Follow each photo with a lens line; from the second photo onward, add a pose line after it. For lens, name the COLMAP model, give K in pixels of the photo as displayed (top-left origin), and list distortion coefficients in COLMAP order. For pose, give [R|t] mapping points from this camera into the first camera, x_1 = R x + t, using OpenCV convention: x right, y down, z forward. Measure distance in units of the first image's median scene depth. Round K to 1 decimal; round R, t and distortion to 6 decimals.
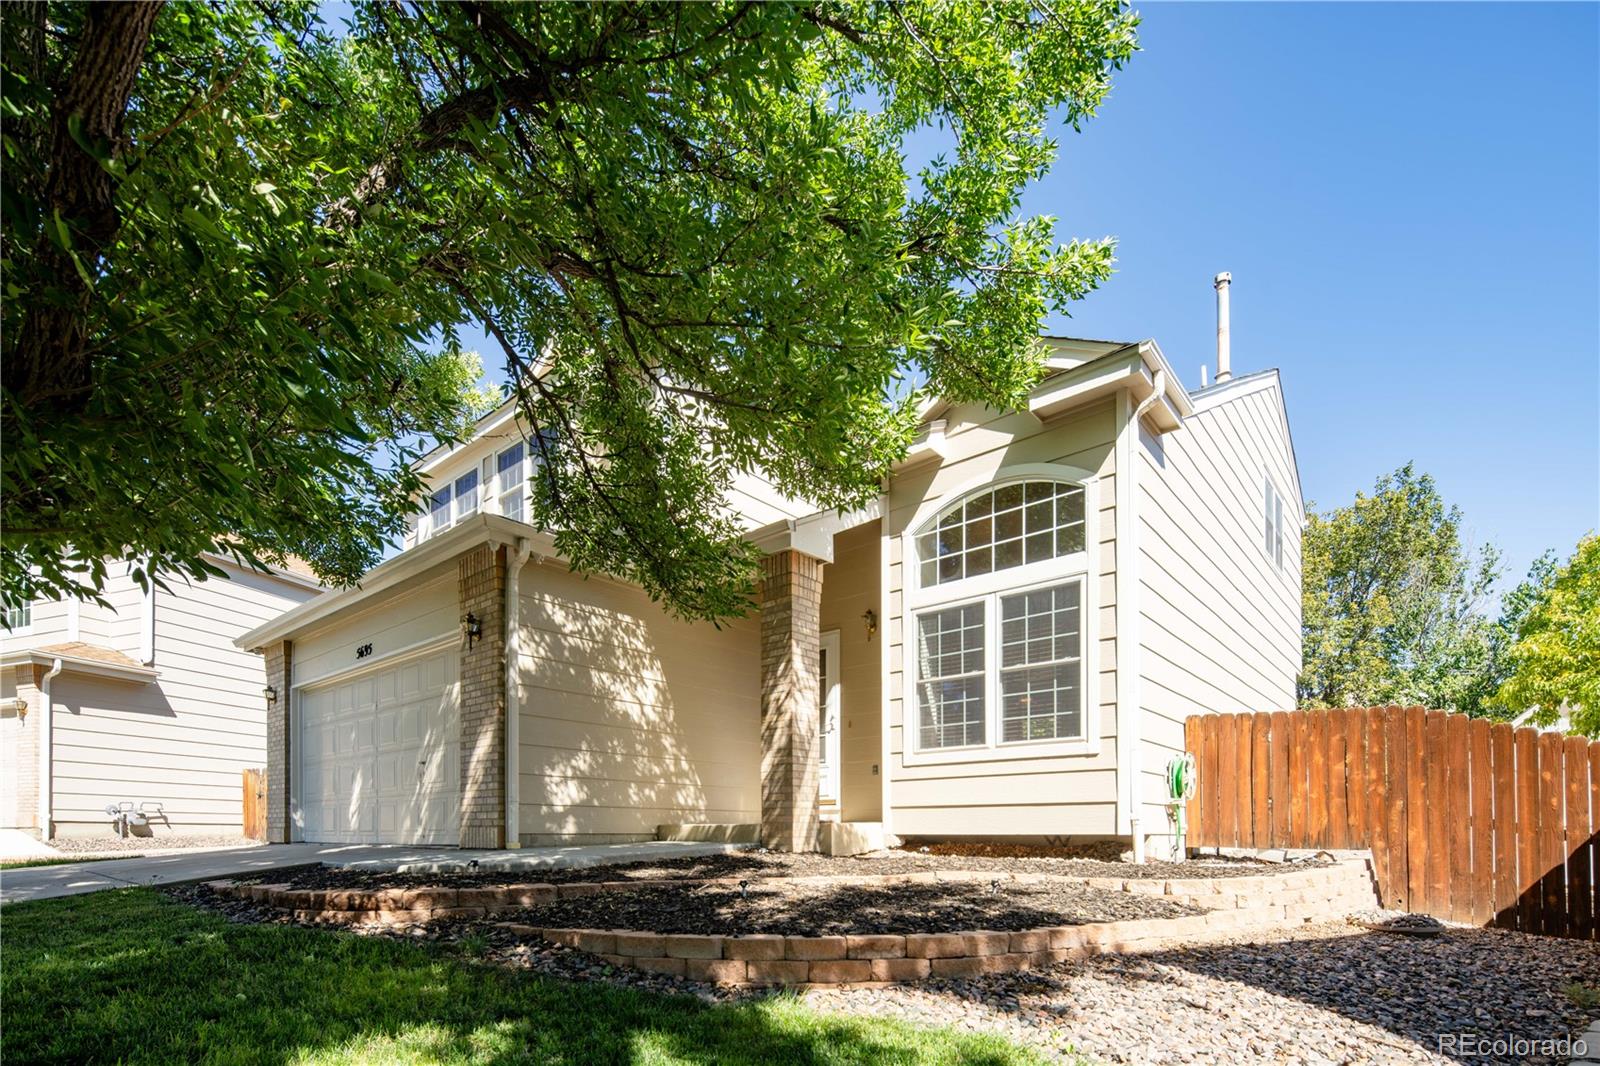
lens RADIAL K [[800.0, 0, 803.1], [0, 800.0, 649.3], [0, 0, 1]] dist [0.001323, -0.000584]
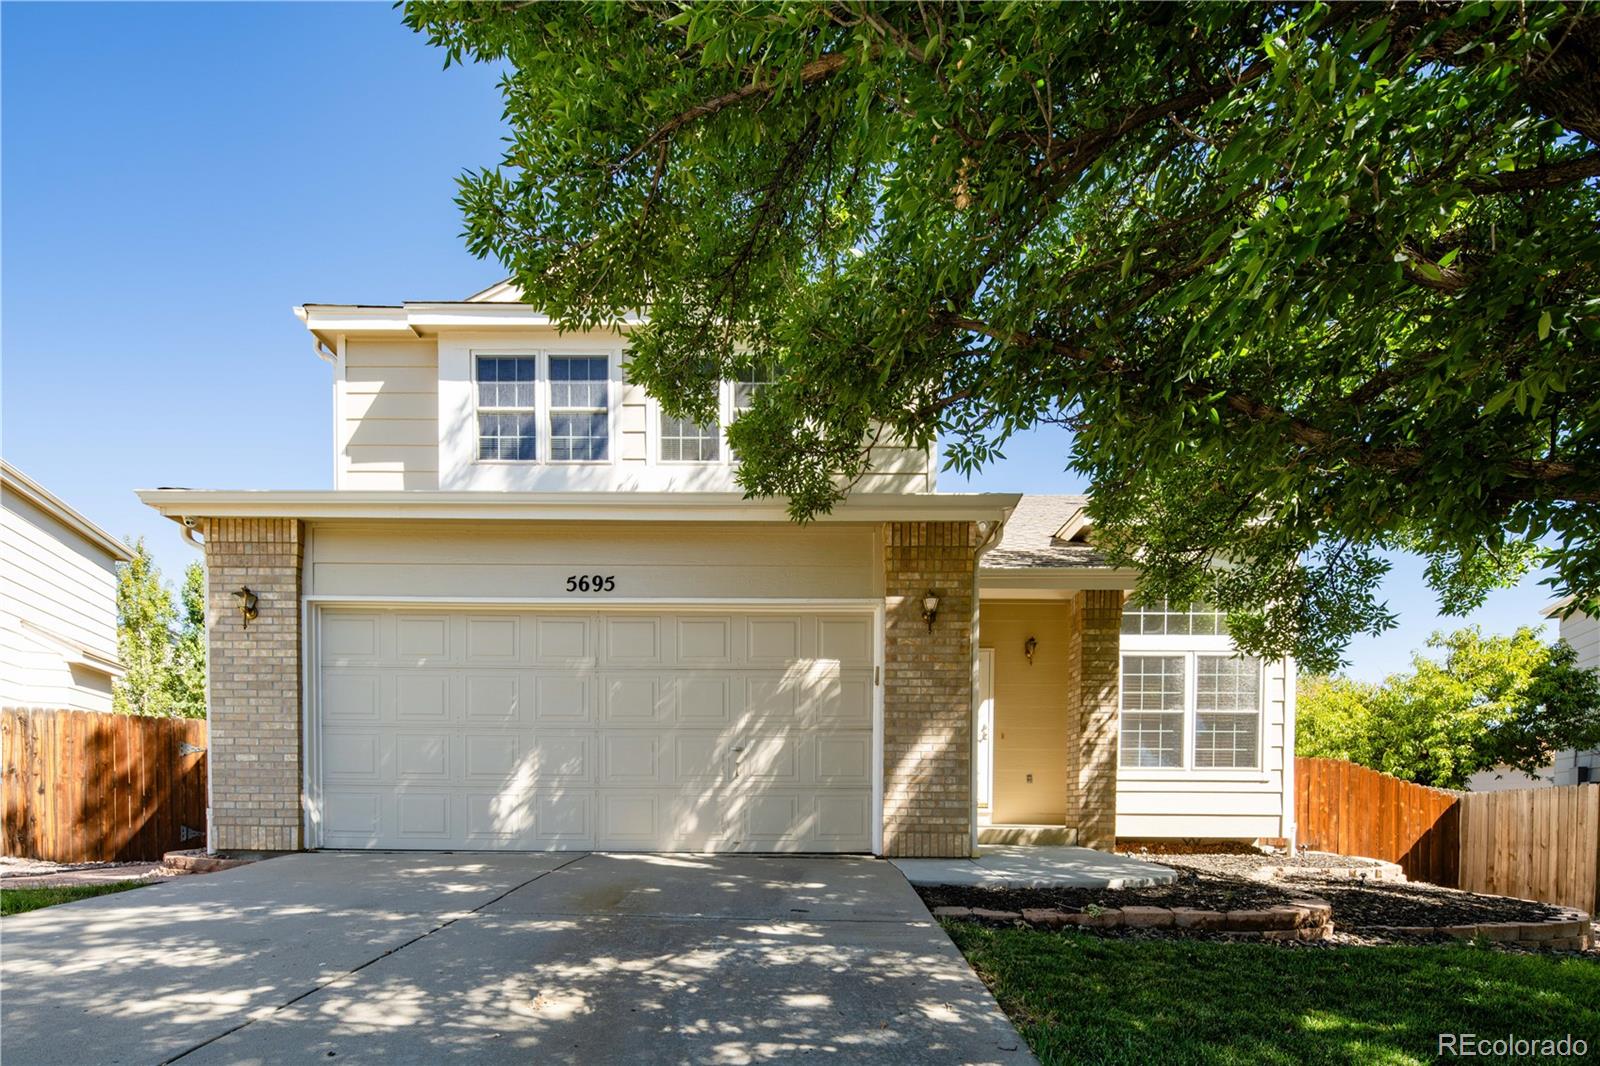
lens RADIAL K [[800.0, 0, 803.1], [0, 800.0, 649.3], [0, 0, 1]] dist [0.001323, -0.000584]
pose [[0.754793, 0.141345, 0.640553, -1.082065], [-0.155672, 0.987210, -0.034403, 0.070083], [-0.637223, -0.073749, 0.767143, 0.413310]]
